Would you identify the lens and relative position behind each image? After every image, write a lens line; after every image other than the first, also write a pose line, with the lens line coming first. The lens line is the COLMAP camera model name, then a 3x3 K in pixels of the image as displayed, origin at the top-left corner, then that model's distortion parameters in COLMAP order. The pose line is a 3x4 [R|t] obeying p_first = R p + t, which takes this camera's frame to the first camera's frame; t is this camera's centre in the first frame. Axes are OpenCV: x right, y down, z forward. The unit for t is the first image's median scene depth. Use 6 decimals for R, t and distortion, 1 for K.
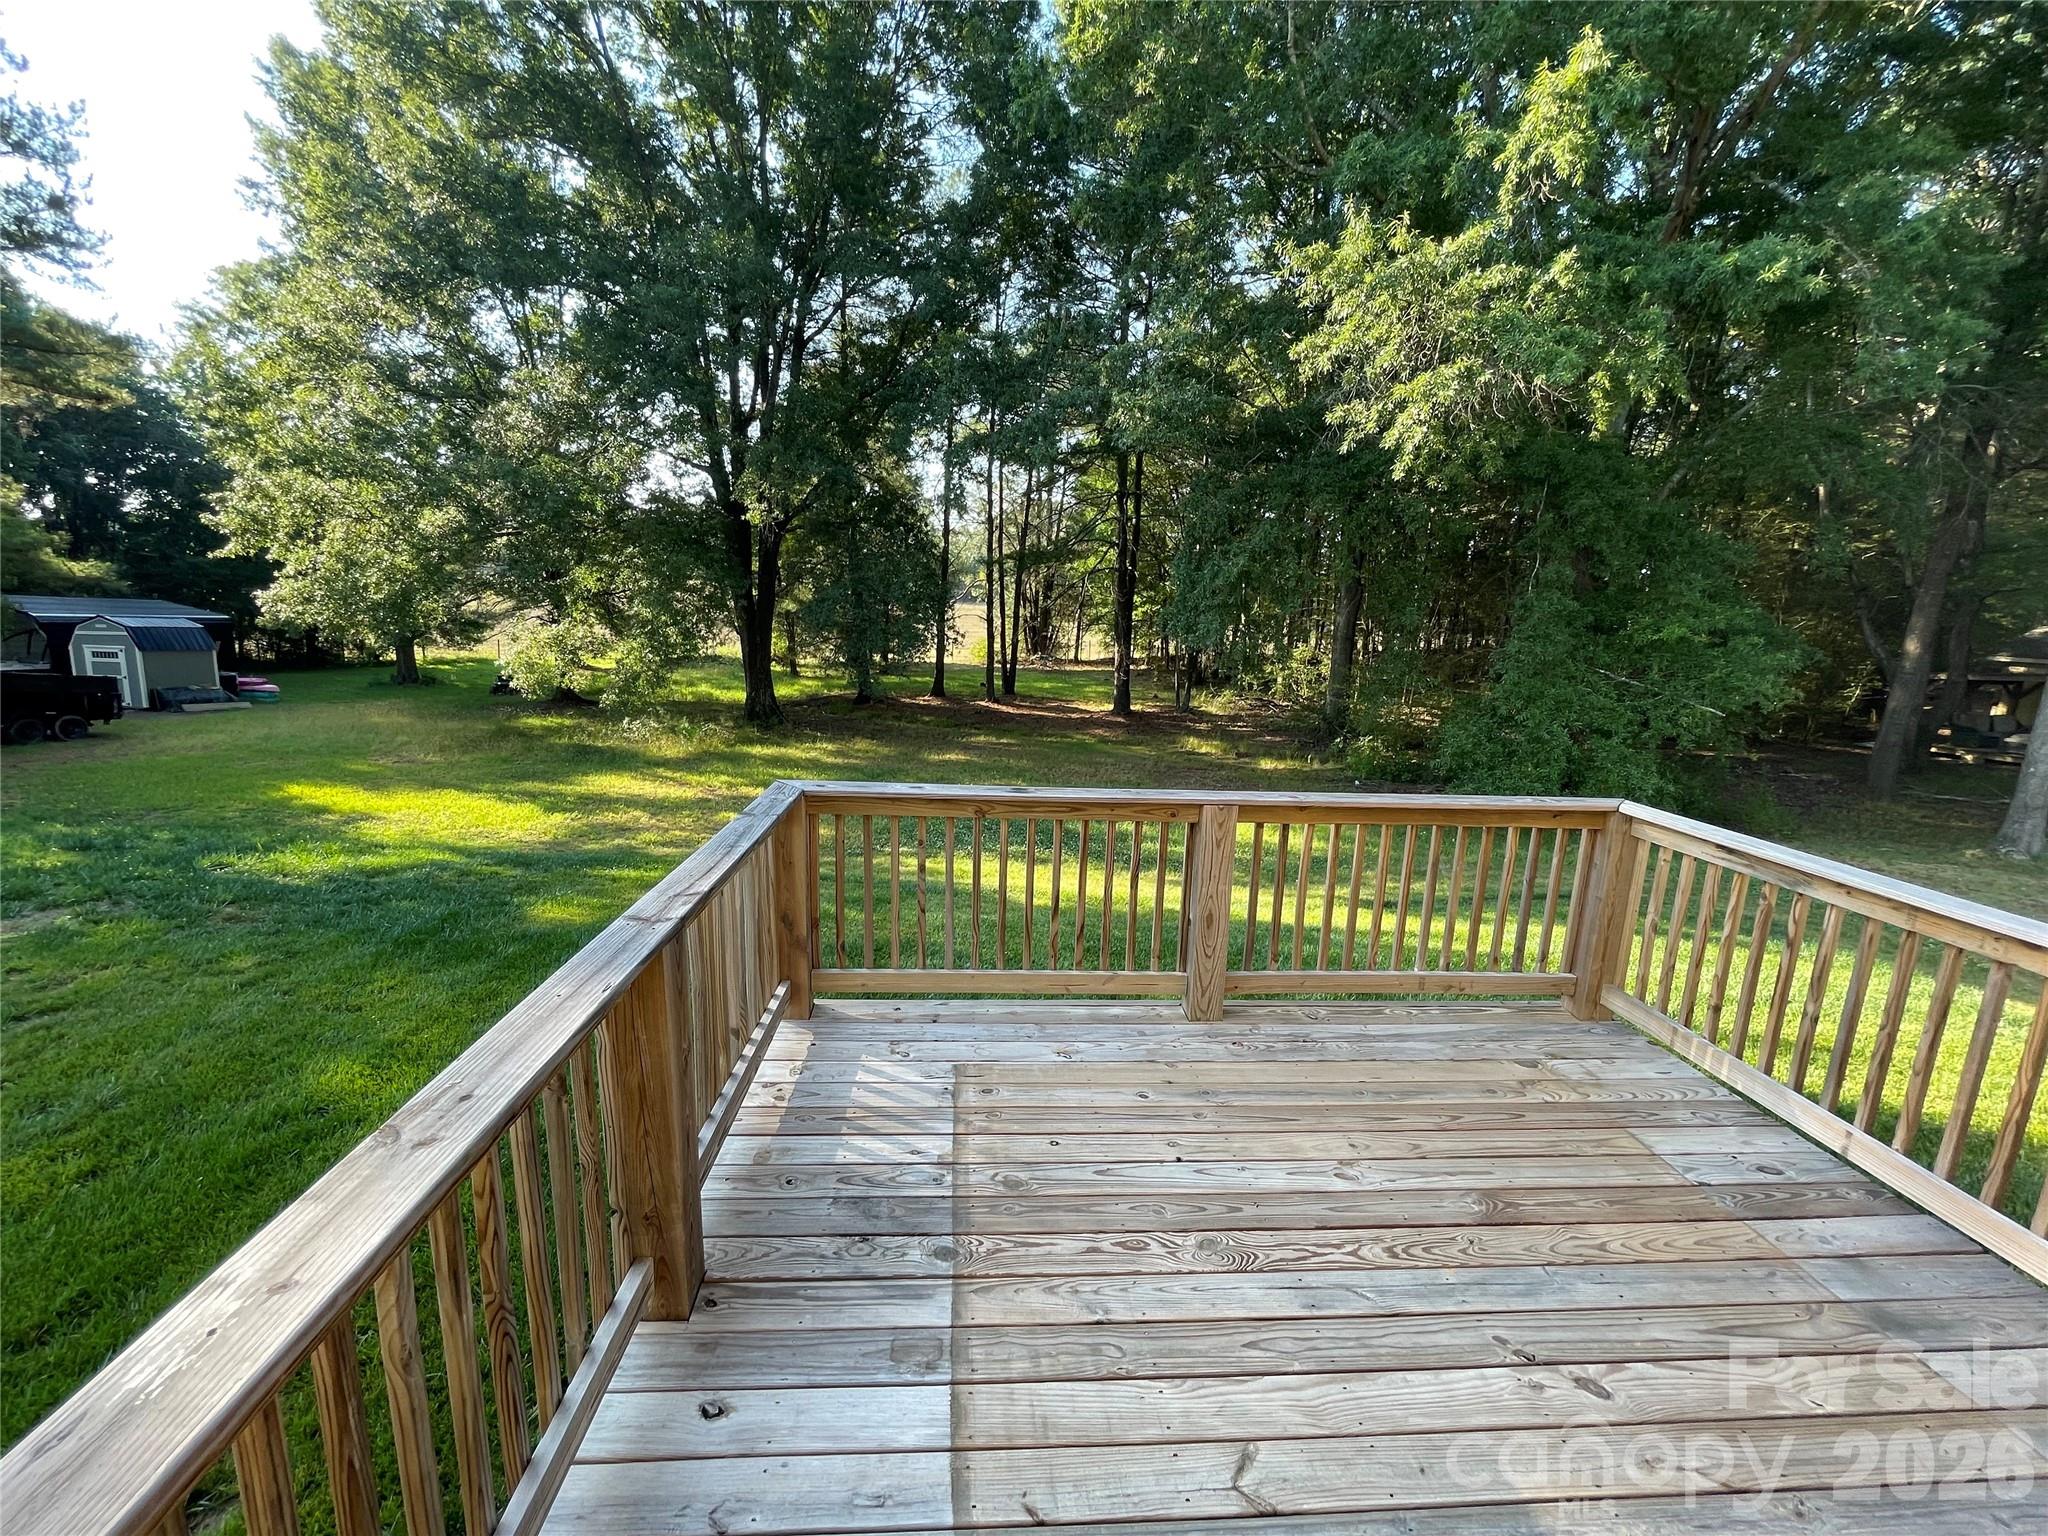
lens RADIAL K [[820.2, 0, 1021.4], [0, 820.2, 768.9], [0, 0, 1]] dist [-0.004293, 0.000912]
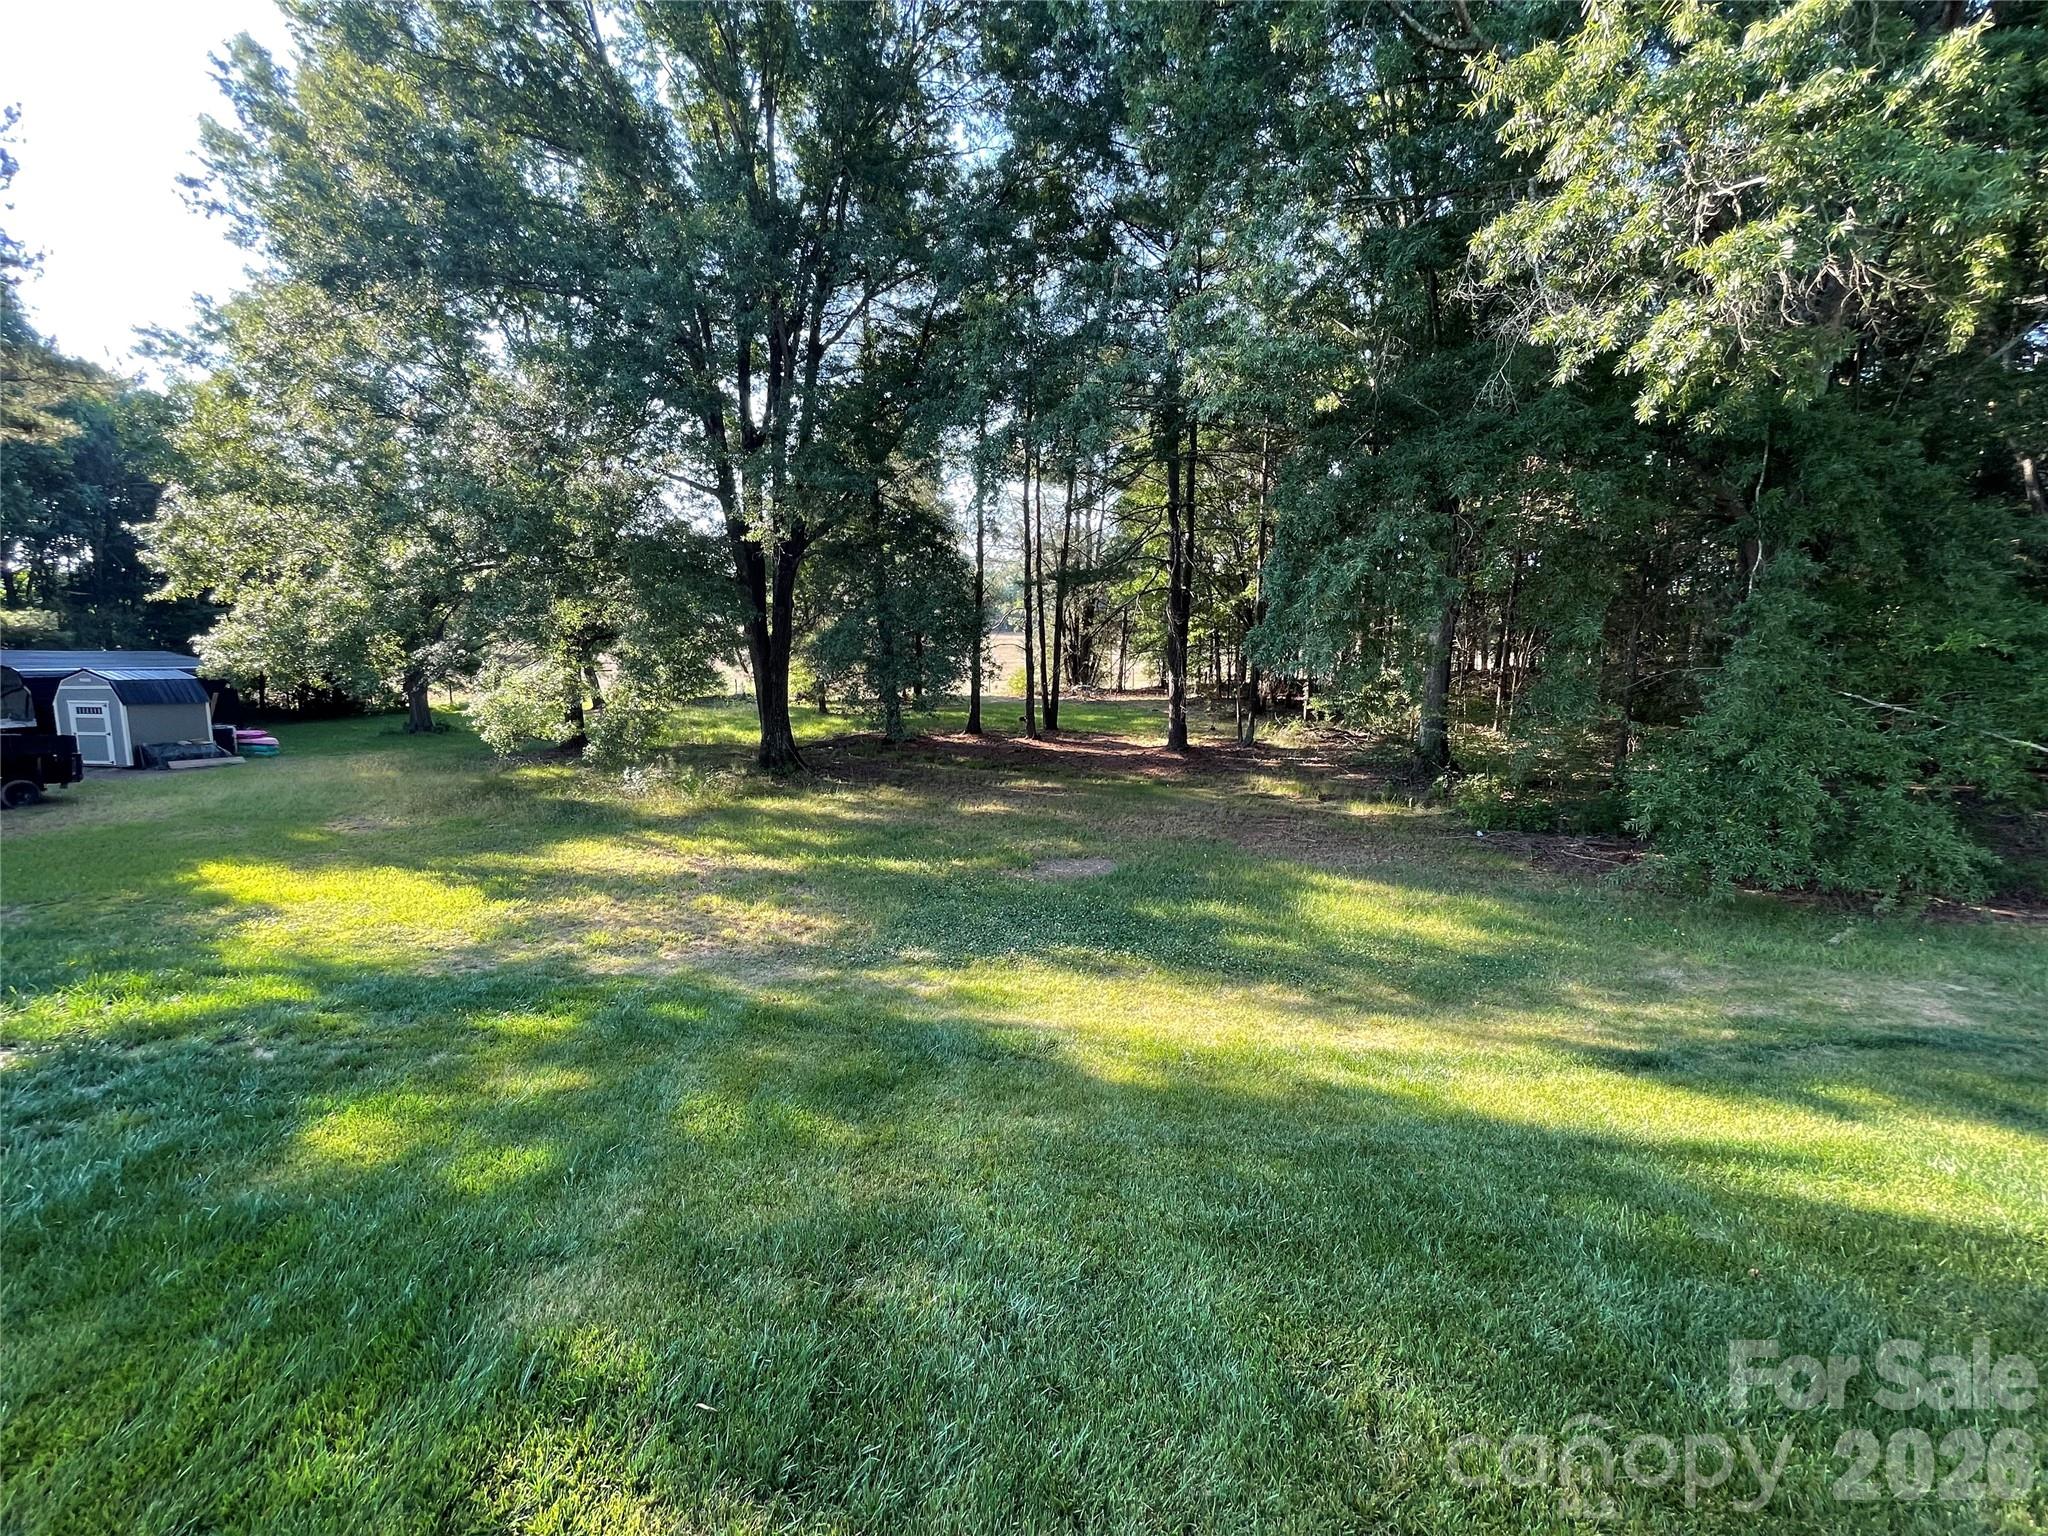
lens RADIAL K [[820.2, 0, 1027.2], [0, 820.2, 769.9], [0, 0, 1]] dist [-0.004293, 0.000912]
pose [[0.998979, -0.019808, -0.040599, -0.009139], [0.018396, 0.999223, -0.034847, -0.023929], [0.041258, 0.034065, 0.998568, 0.139430]]
